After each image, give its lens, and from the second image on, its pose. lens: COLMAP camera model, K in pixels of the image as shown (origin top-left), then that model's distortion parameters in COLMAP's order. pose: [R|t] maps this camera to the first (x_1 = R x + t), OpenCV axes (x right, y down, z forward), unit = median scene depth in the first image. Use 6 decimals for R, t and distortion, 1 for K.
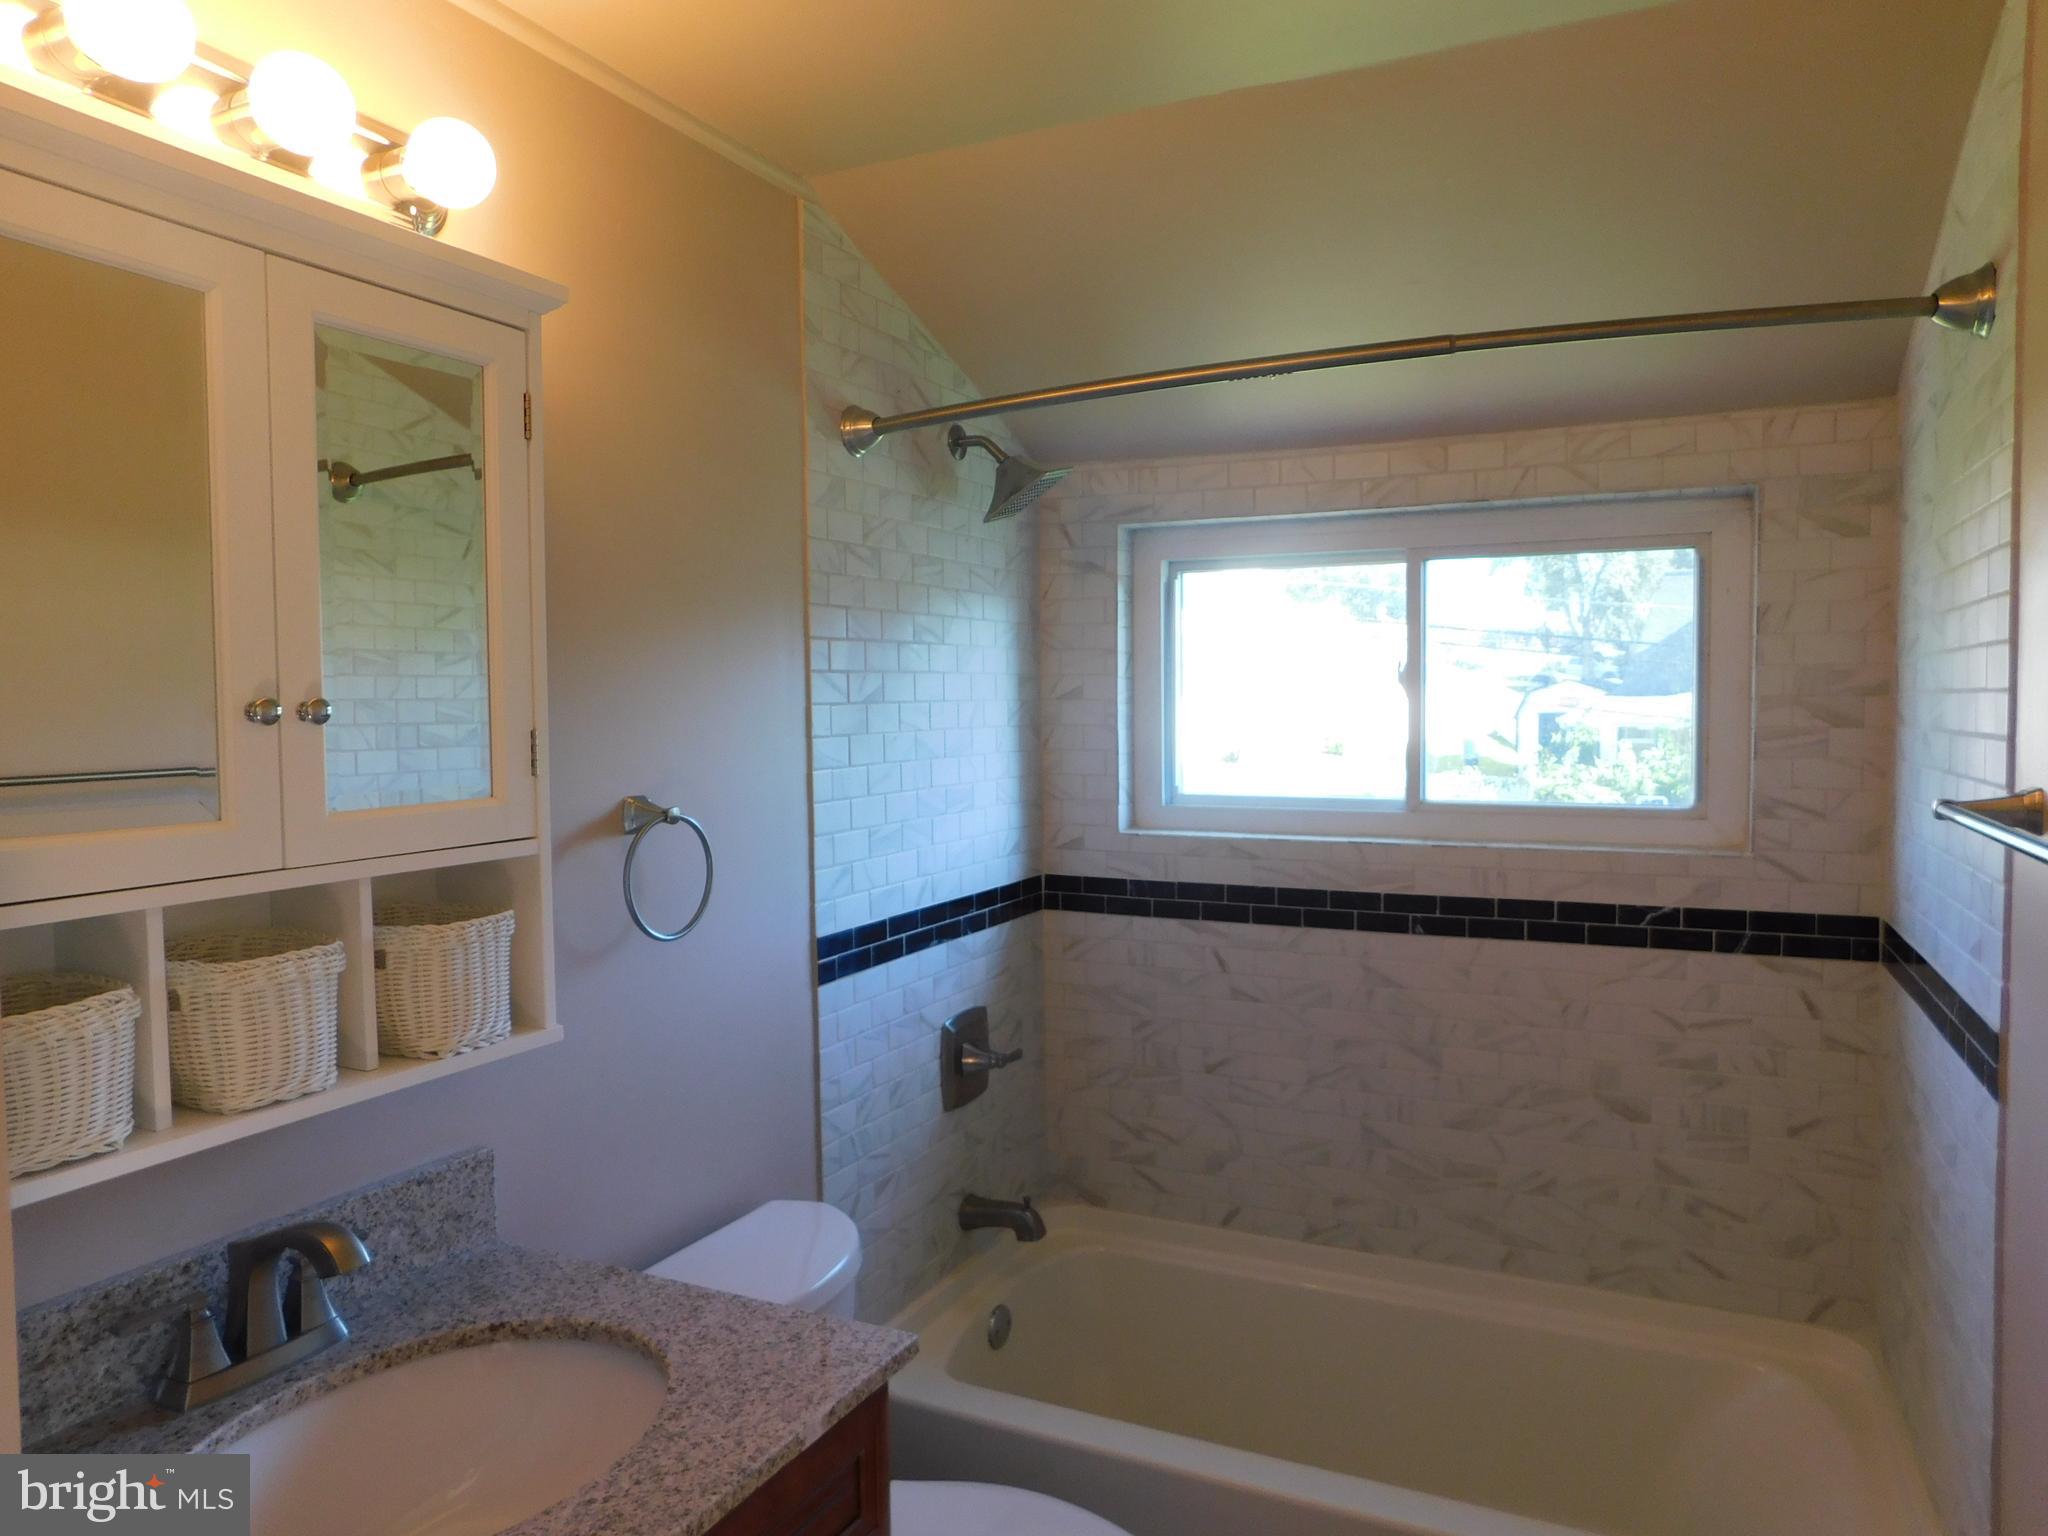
lens RADIAL K [[1349.8, 0, 1020.0], [0, 1349.8, 774.2], [0, 0, 1]] dist [-0.064376, 0.048529]
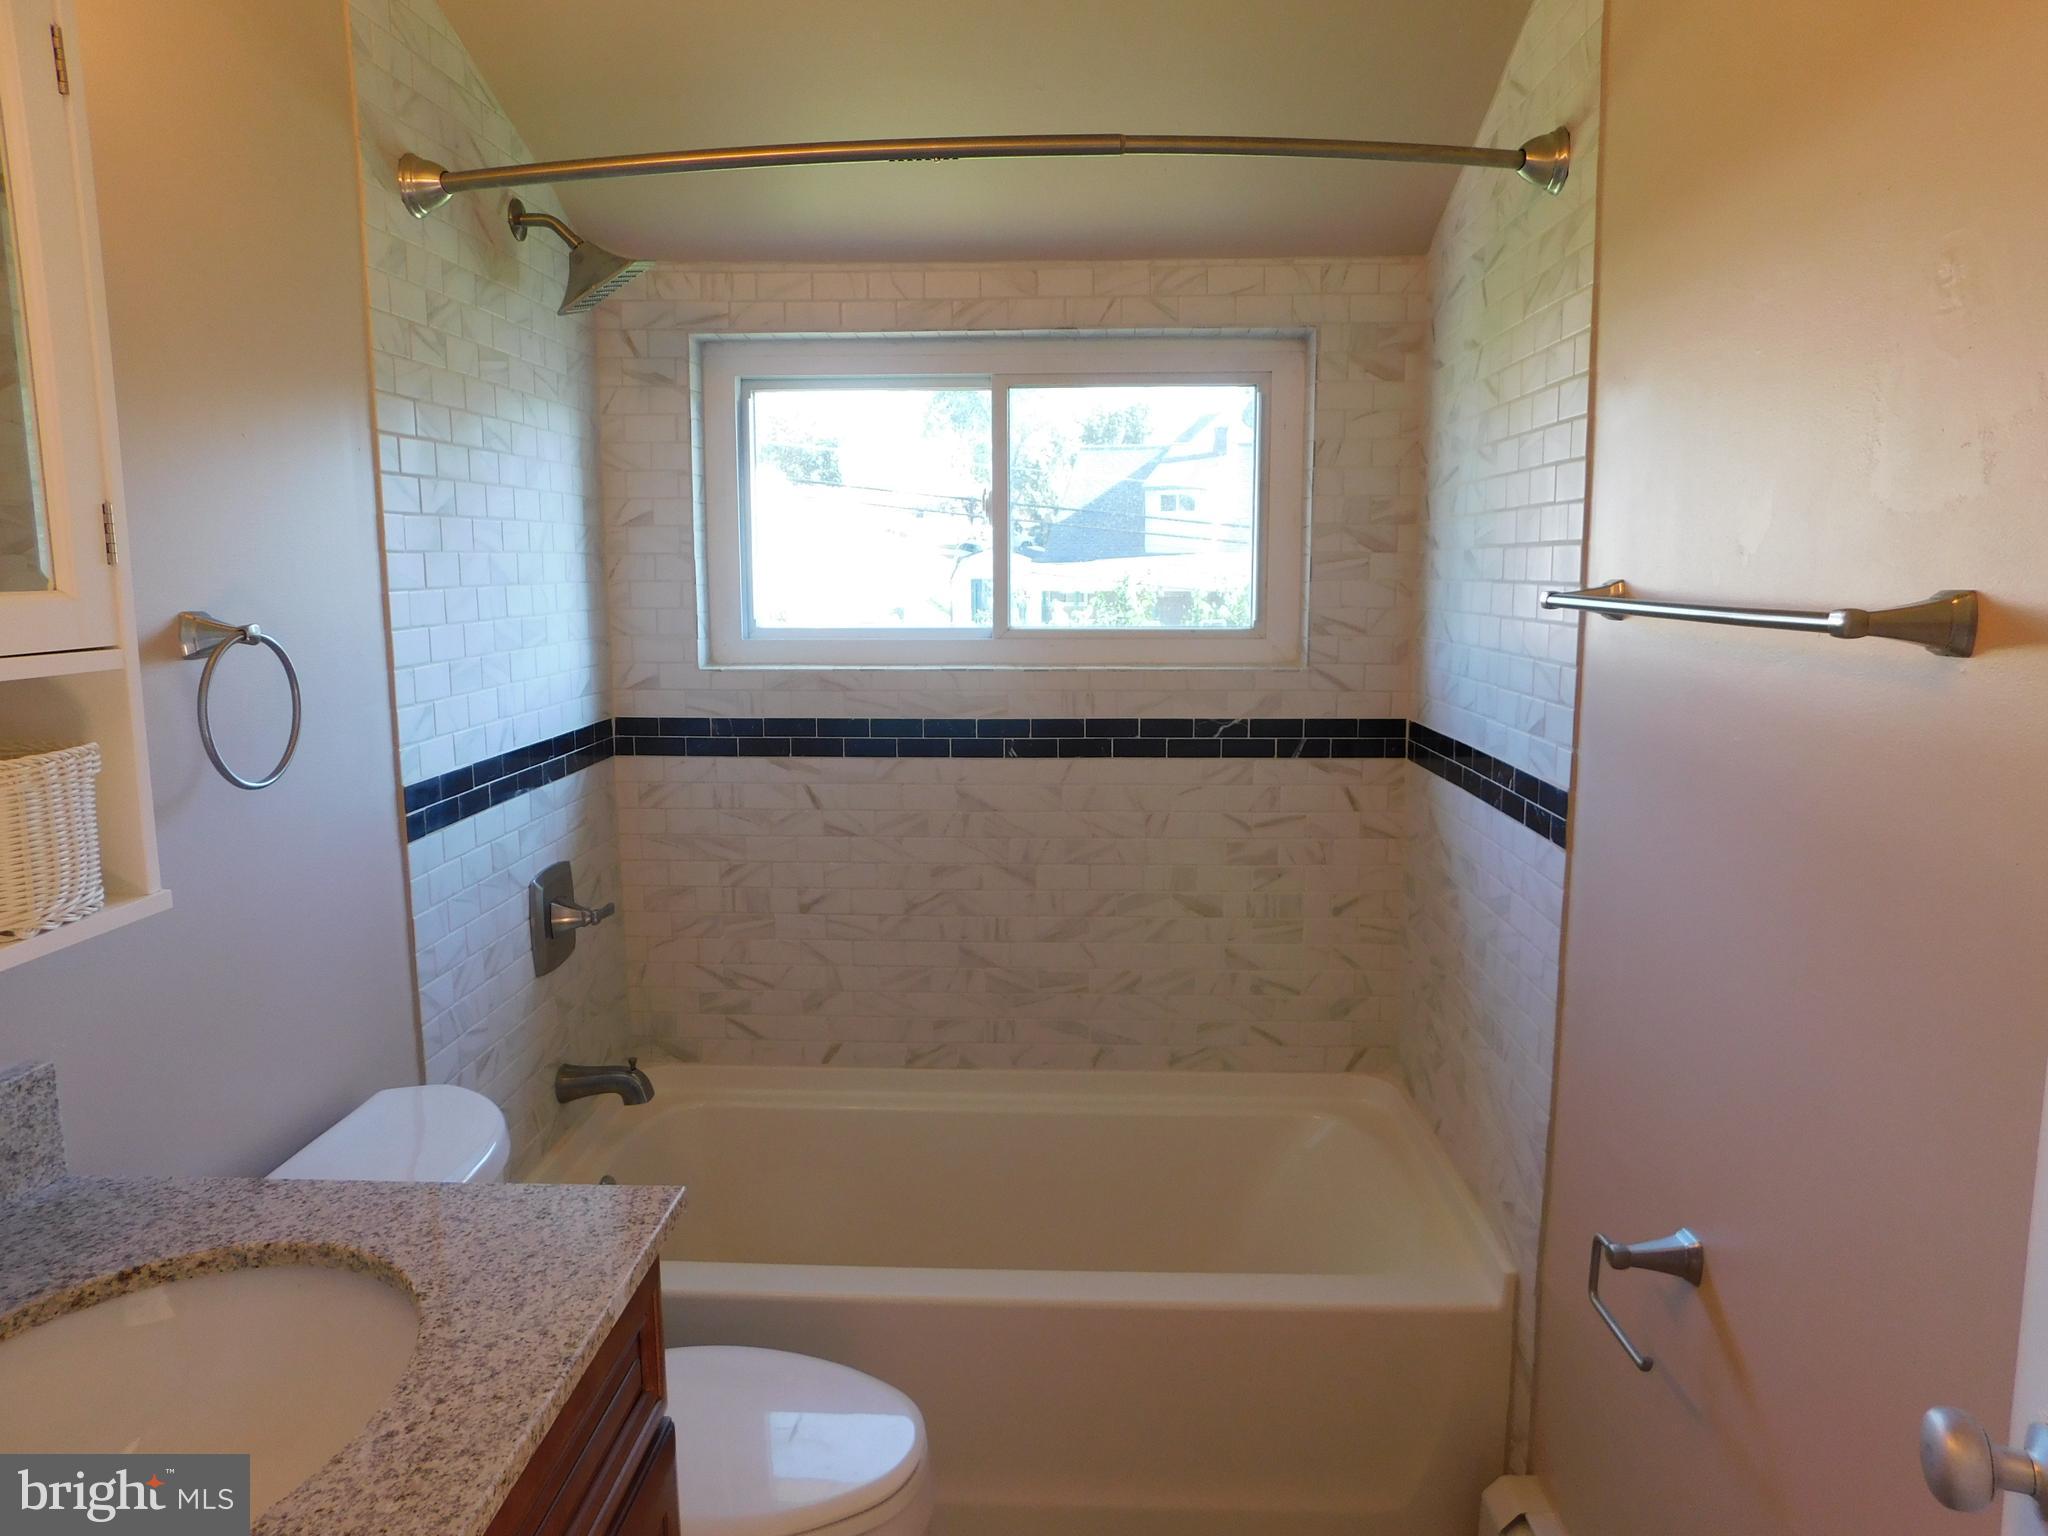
lens RADIAL K [[1349.8, 0, 1032.1], [0, 1349.8, 766.1], [0, 0, 1]] dist [-0.064376, 0.048529]
pose [[0.916210, -0.053033, 0.397173, -0.113343], [0.015682, 0.995189, 0.096708, 0.030085], [-0.400391, -0.082377, 0.912634, 0.059738]]
